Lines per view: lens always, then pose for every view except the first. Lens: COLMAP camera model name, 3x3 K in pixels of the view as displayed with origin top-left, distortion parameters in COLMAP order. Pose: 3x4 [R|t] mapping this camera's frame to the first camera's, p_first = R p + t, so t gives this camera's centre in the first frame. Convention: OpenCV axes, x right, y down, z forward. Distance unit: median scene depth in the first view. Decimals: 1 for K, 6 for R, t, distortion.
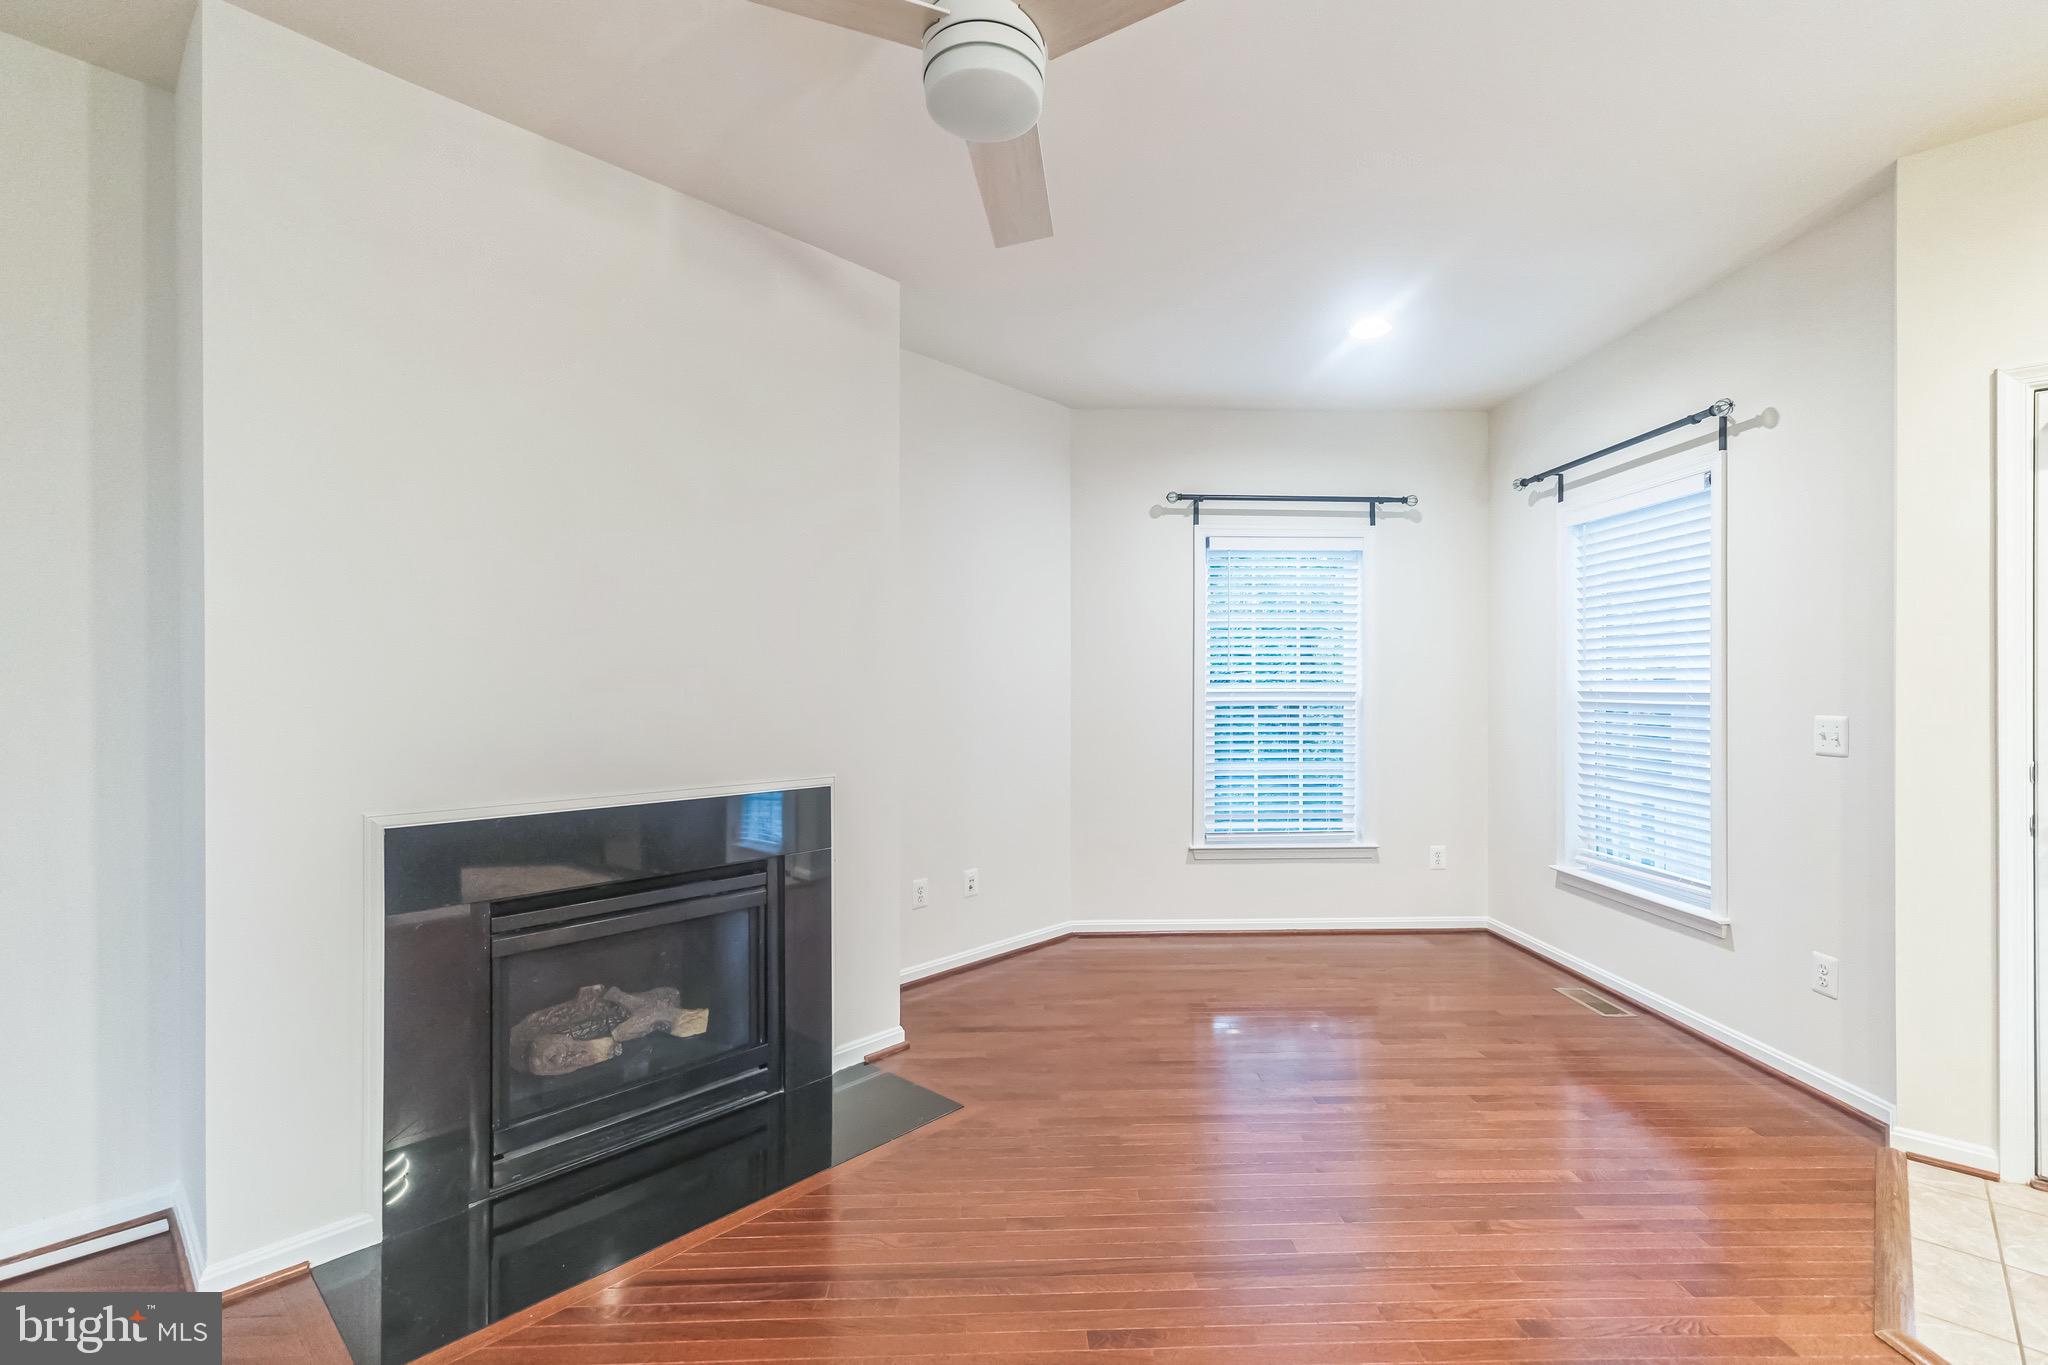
lens RADIAL K [[923.8, 0, 1020.4], [0, 923.8, 689.5], [0, 0, 1]] dist [0.011505, -0.001317]
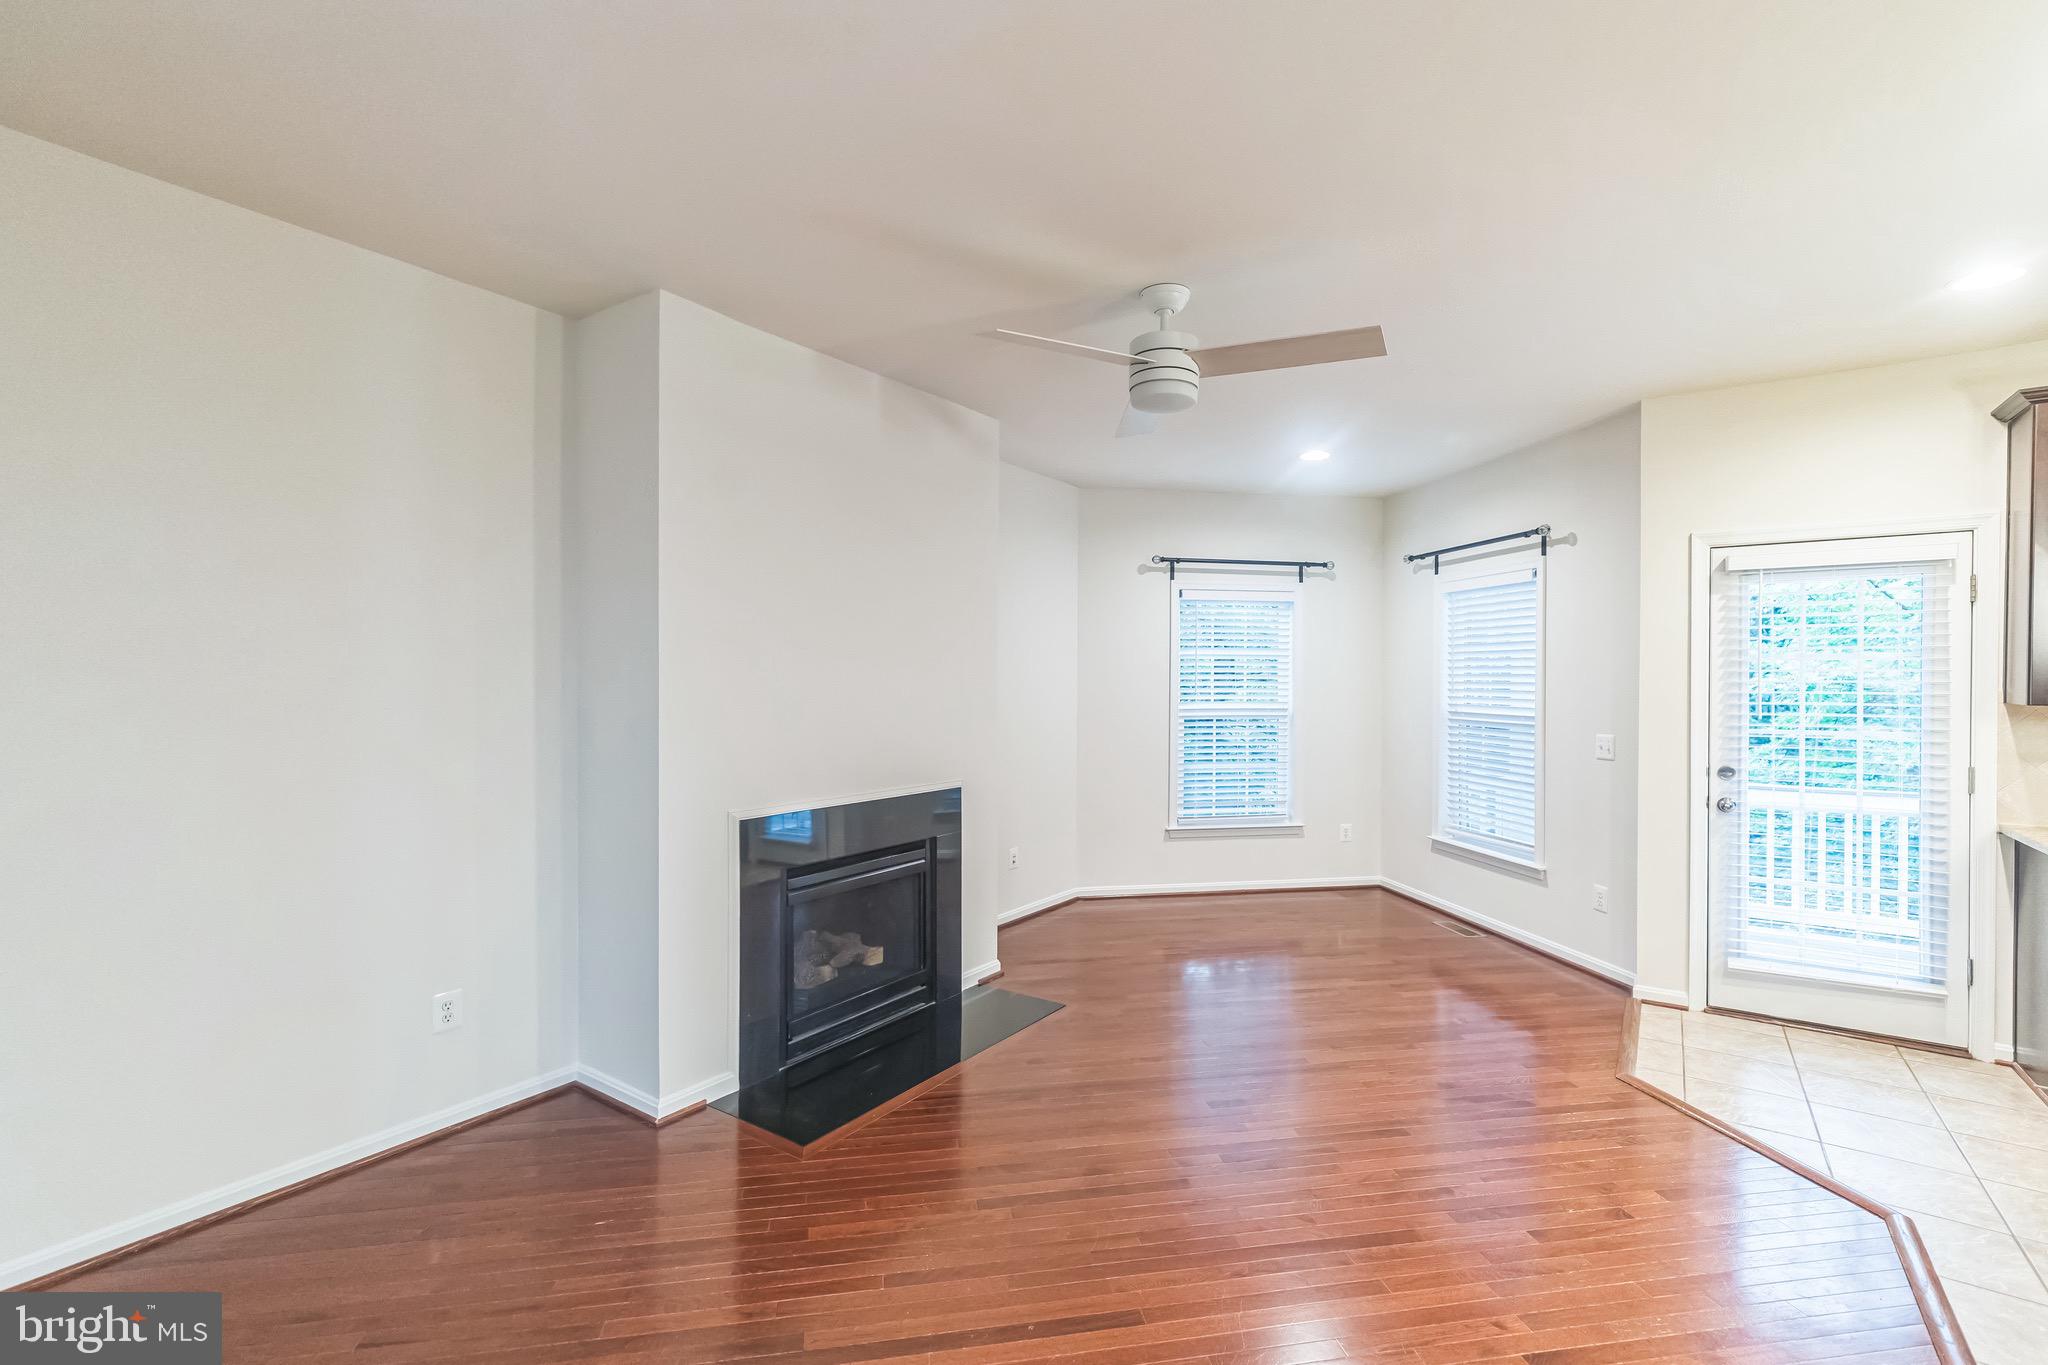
lens RADIAL K [[923.8, 0, 1021.7], [0, 923.8, 688.0], [0, 0, 1]] dist [0.011505, -0.001317]
pose [[0.990442, 0.002309, 0.137911, -0.283596], [-0.003404, 0.999965, 0.007706, -0.051823], [-0.137888, -0.008102, 0.990415, -0.366063]]
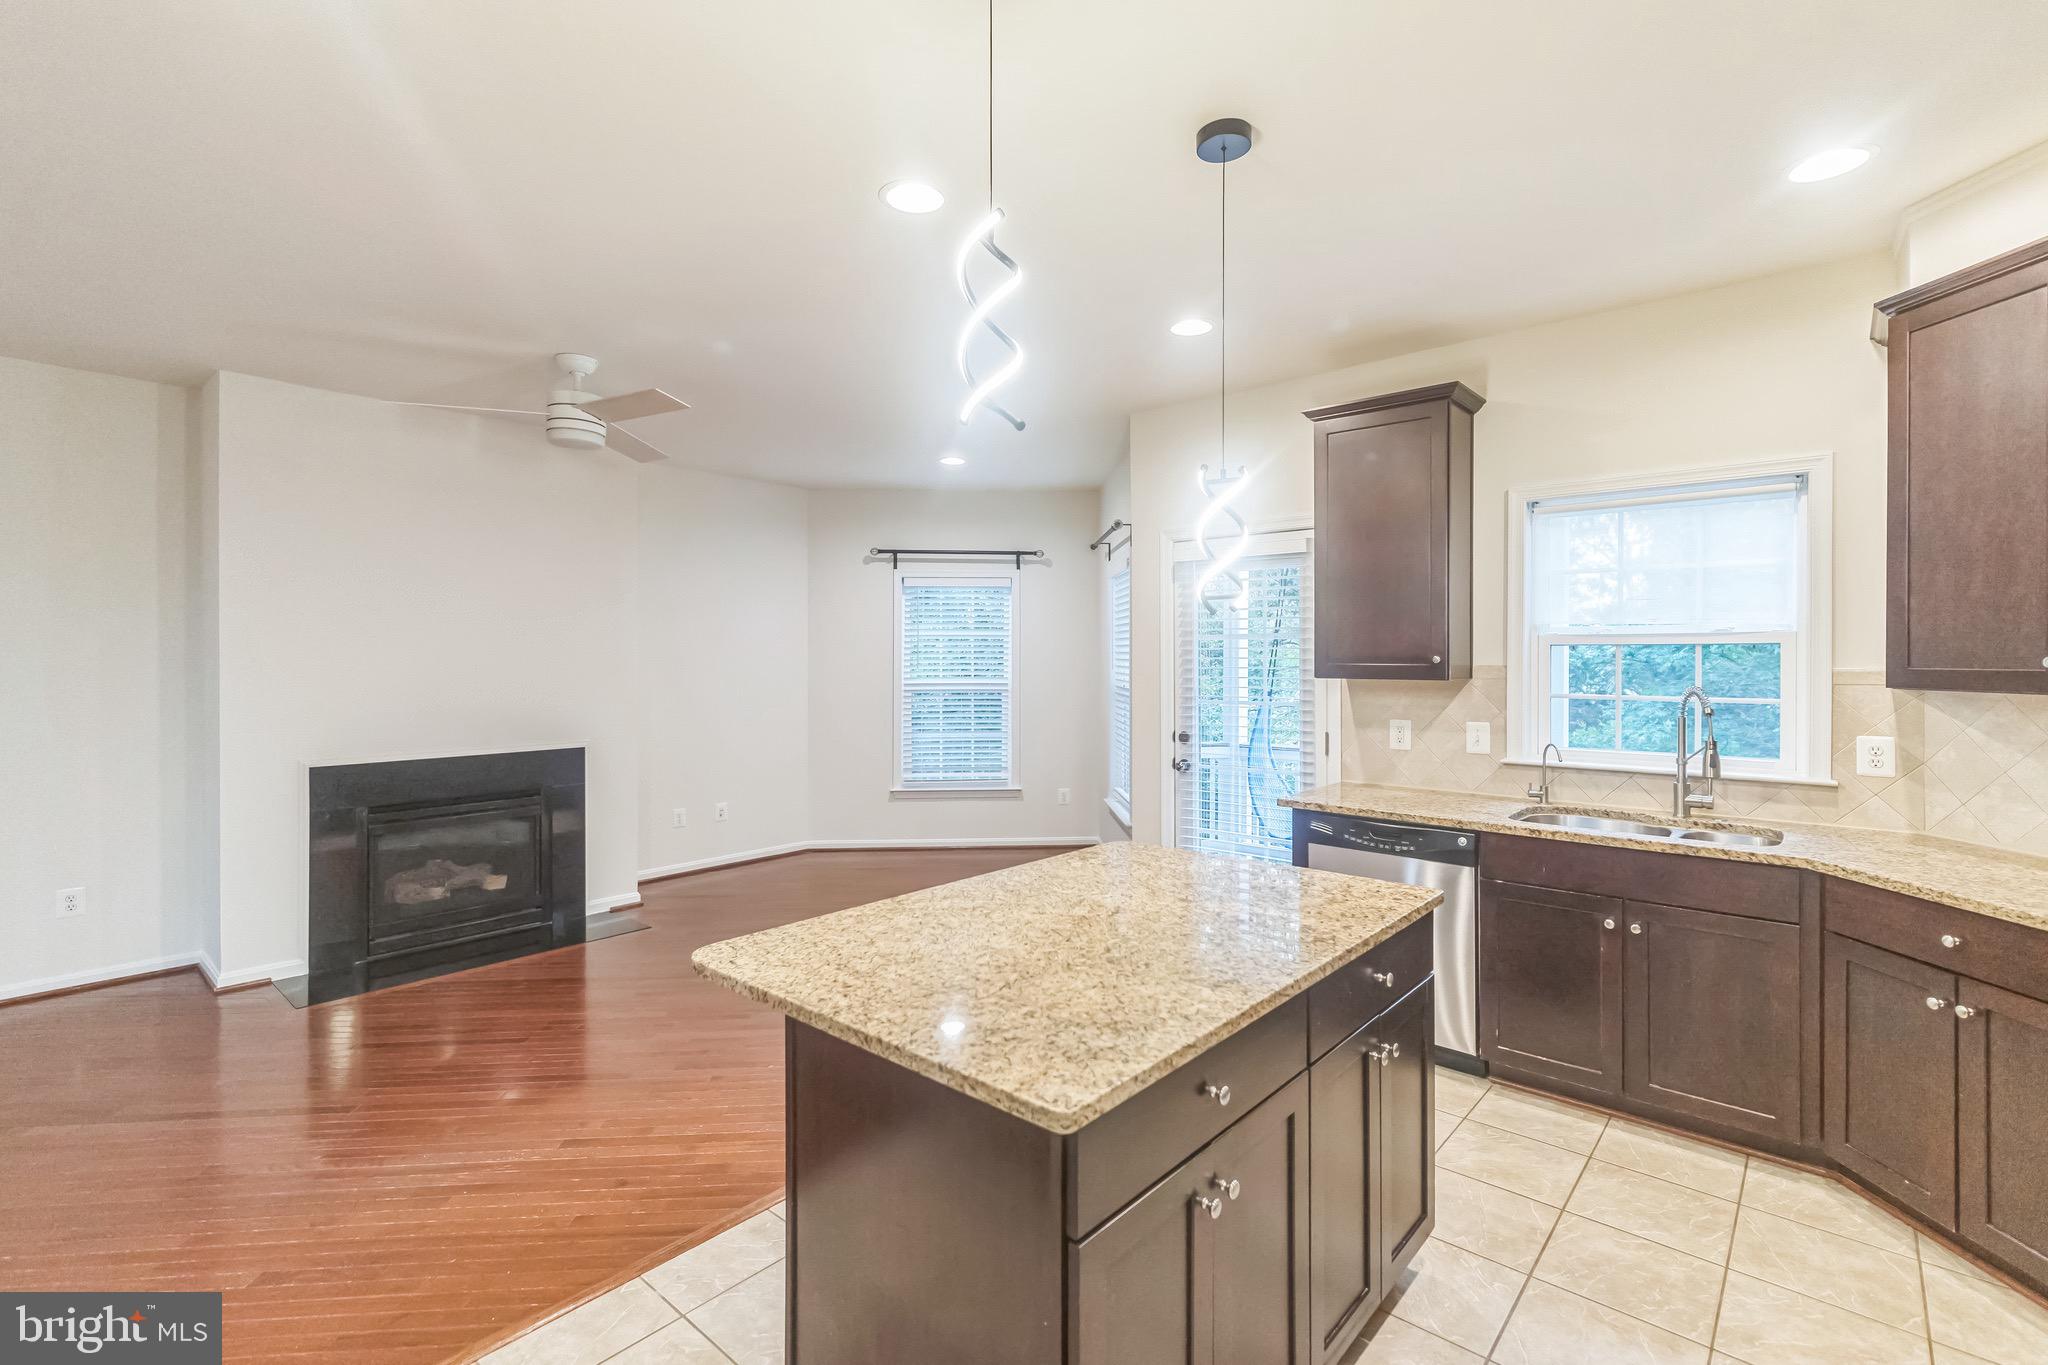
lens RADIAL K [[923.8, 0, 1028.7], [0, 923.8, 660.7], [0, 0, 1]] dist [0.011505, -0.001317]
pose [[0.999506, 0.001305, 0.031415, 0.511392], [-0.001363, 0.999997, 0.001821, -0.052867], [-0.031413, -0.001863, 0.999505, -0.669015]]
